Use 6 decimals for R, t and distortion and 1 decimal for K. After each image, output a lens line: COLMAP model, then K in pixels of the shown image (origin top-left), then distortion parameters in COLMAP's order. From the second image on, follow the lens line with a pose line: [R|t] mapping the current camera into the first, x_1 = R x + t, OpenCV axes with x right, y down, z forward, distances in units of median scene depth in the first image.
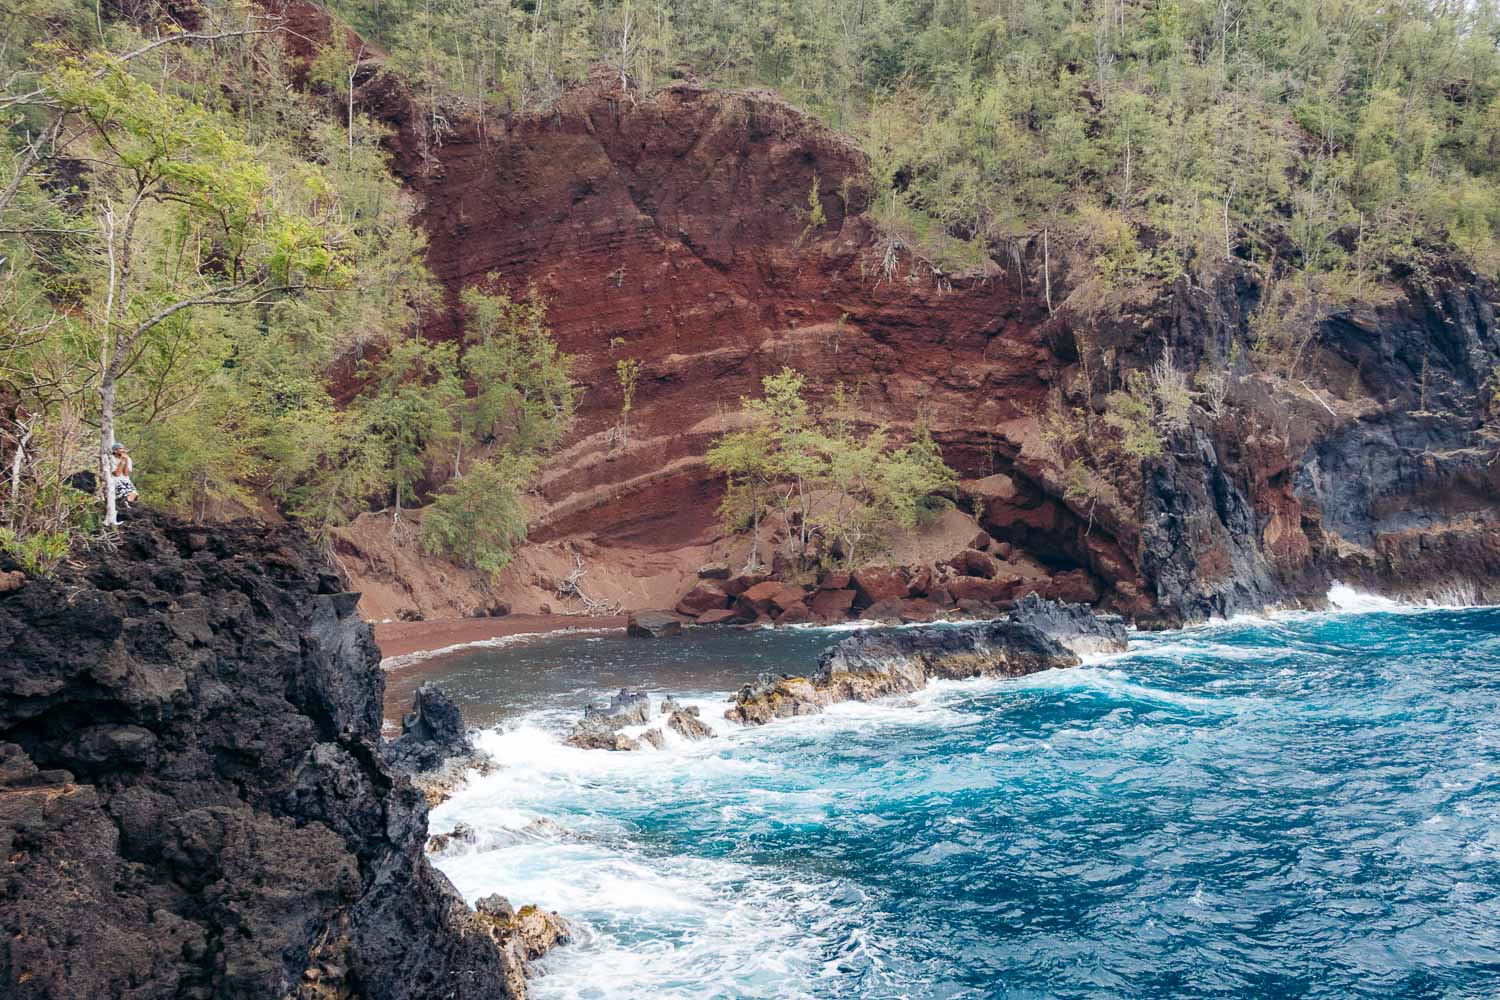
lens RADIAL K [[1207.3, 0, 746.8], [0, 1207.3, 500.8], [0, 0, 1]] dist [0.008971, 0.004020]
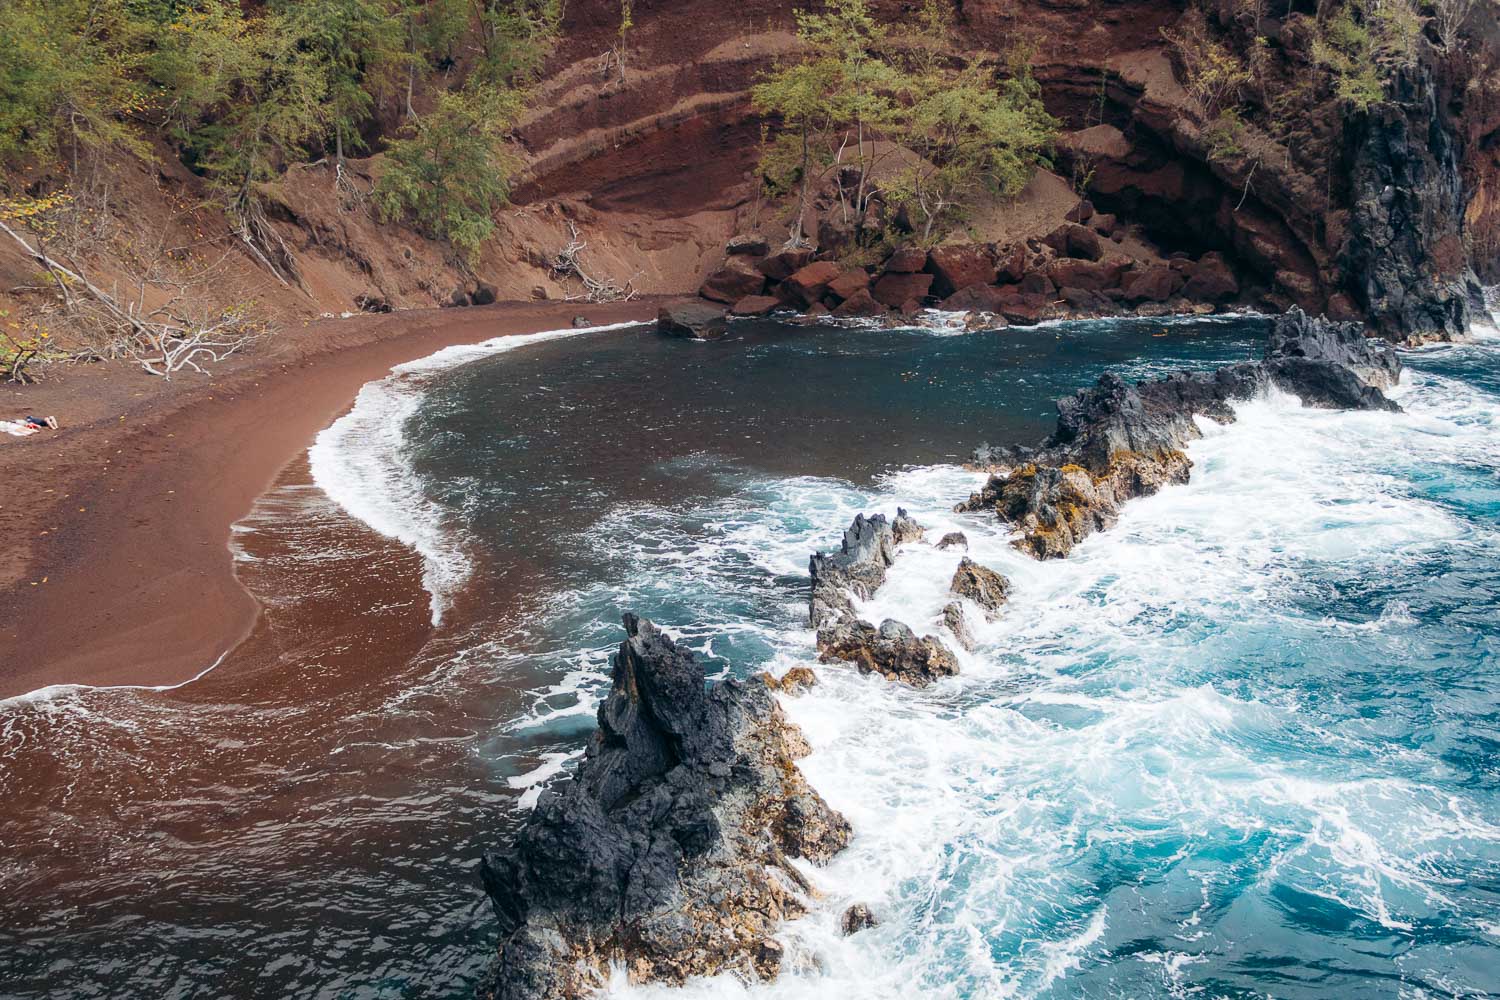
lens RADIAL K [[1207.3, 0, 746.8], [0, 1207.3, 500.8], [0, 0, 1]] dist [0.008971, 0.004020]
pose [[0.997690, -0.002698, 0.067871, -0.081853], [-0.016769, 0.958500, 0.284598, -0.007465], [-0.065822, -0.285079, 0.956241, 0.184316]]
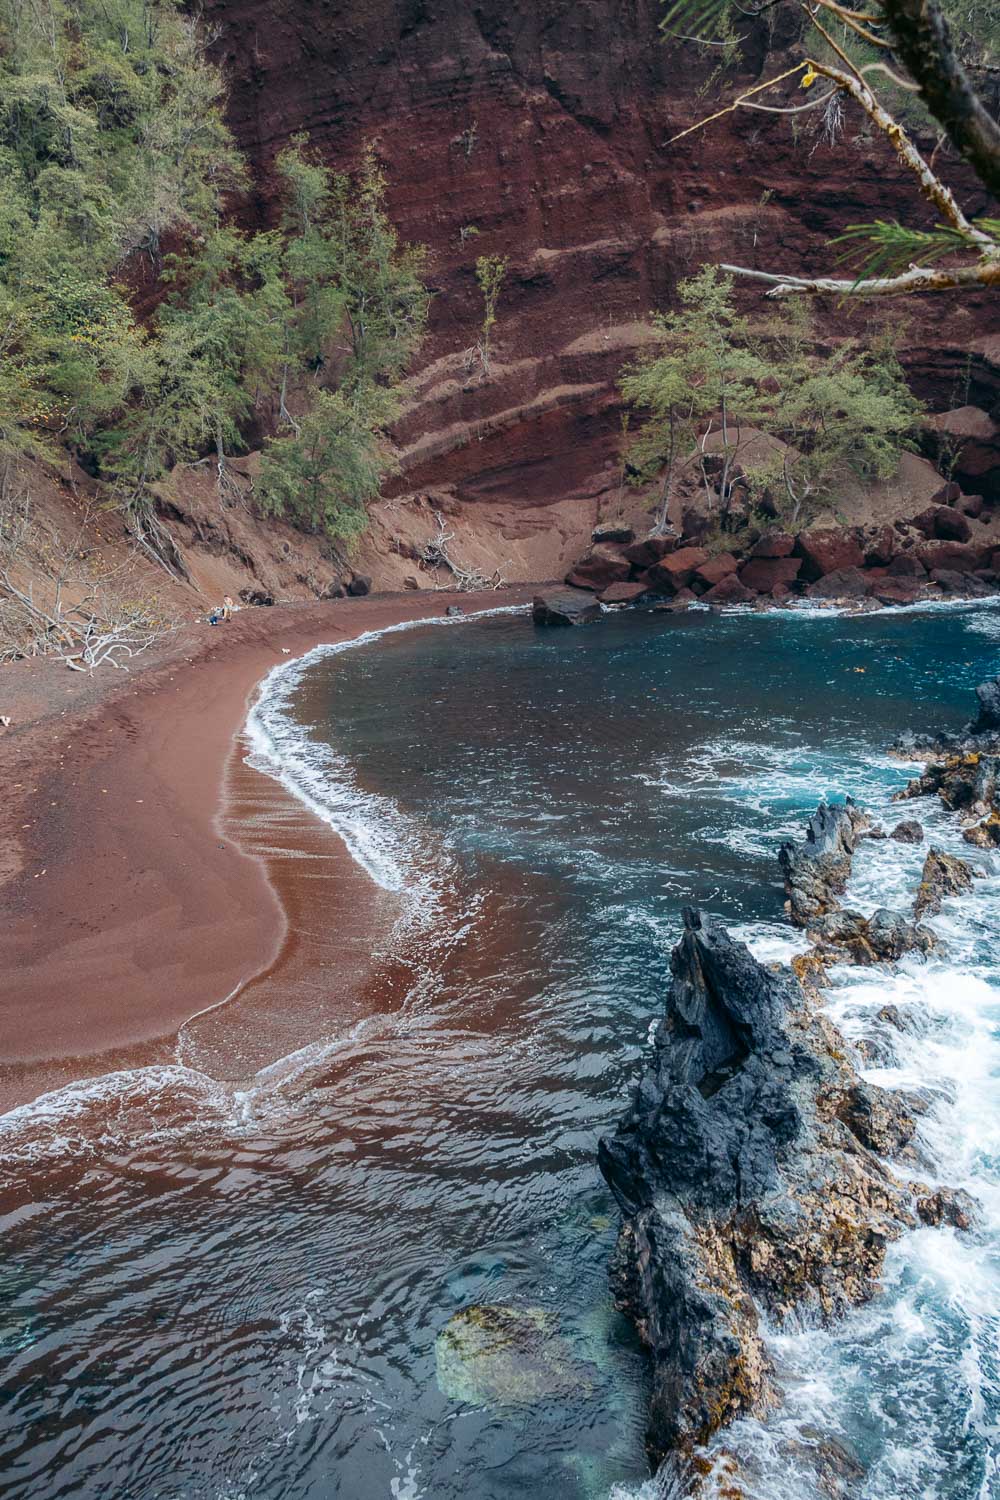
lens RADIAL K [[1202.5, 0, 505.5], [0, 1202.5, 751.8], [0, 0, 1]] dist [0.005289, 0.005220]
pose [[0.999859, -0.009798, 0.013623, -0.111154], [0.005908, 0.965396, 0.260722, -0.011181], [-0.015706, -0.260605, 0.965318, 0.180127]]
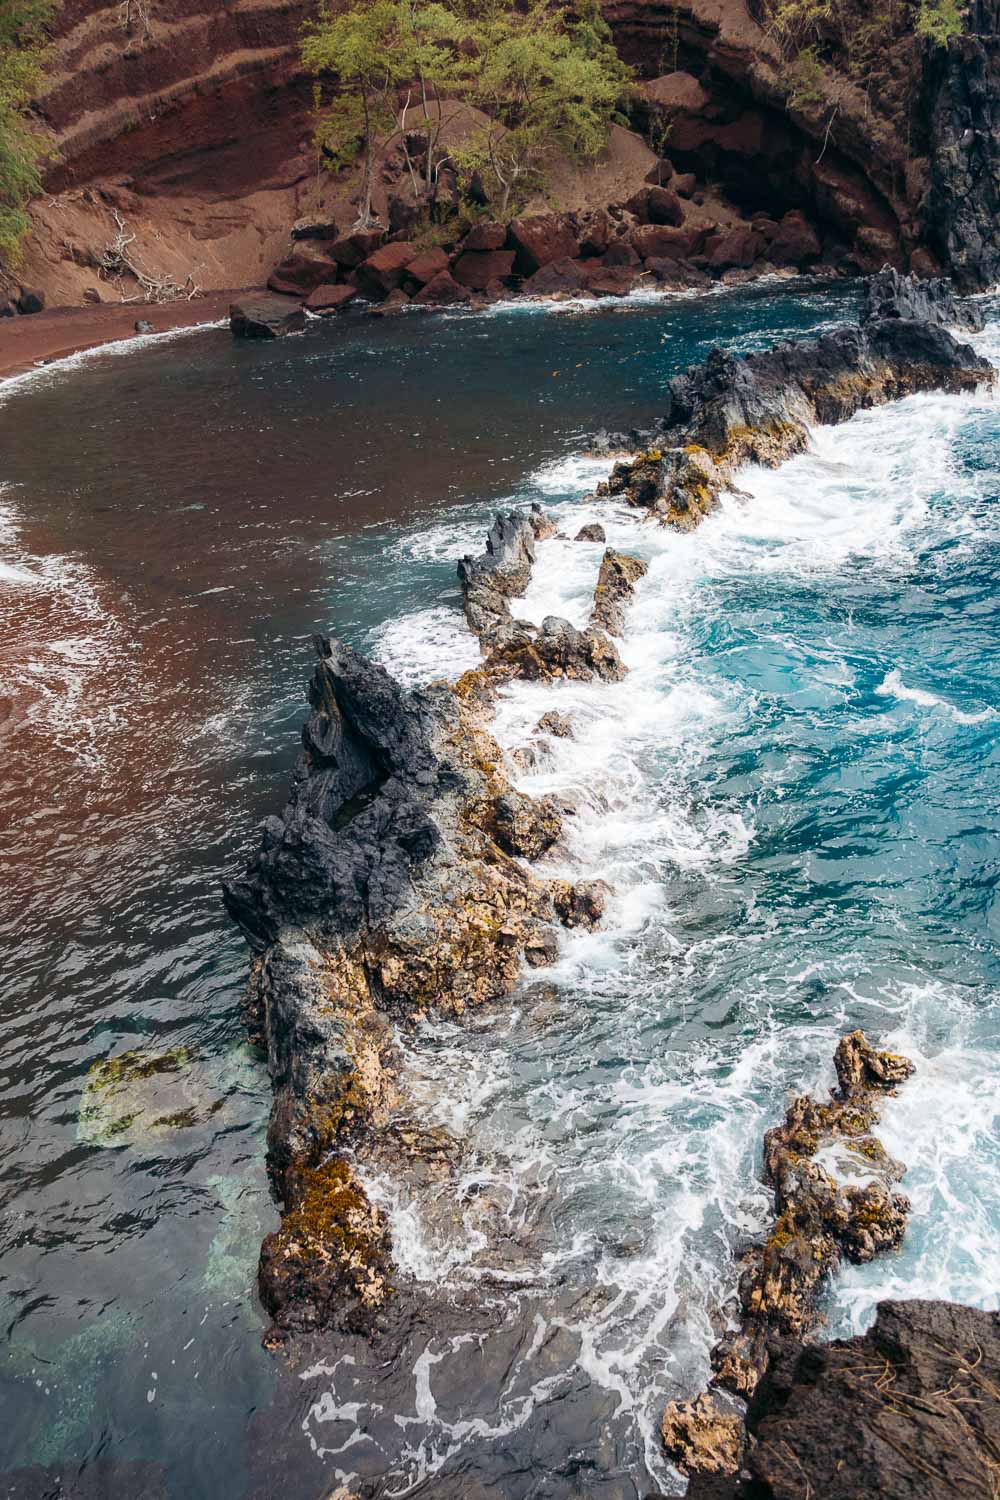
lens RADIAL K [[1207.2, 0, 504.8], [0, 1207.2, 754.8], [0, 0, 1]] dist [-0.007667, 0.026800]
pose [[0.973783, -0.124419, 0.190440, -0.093831], [0.019212, 0.879160, 0.476140, -0.008425], [-0.226668, -0.459998, 0.858501, 0.185221]]
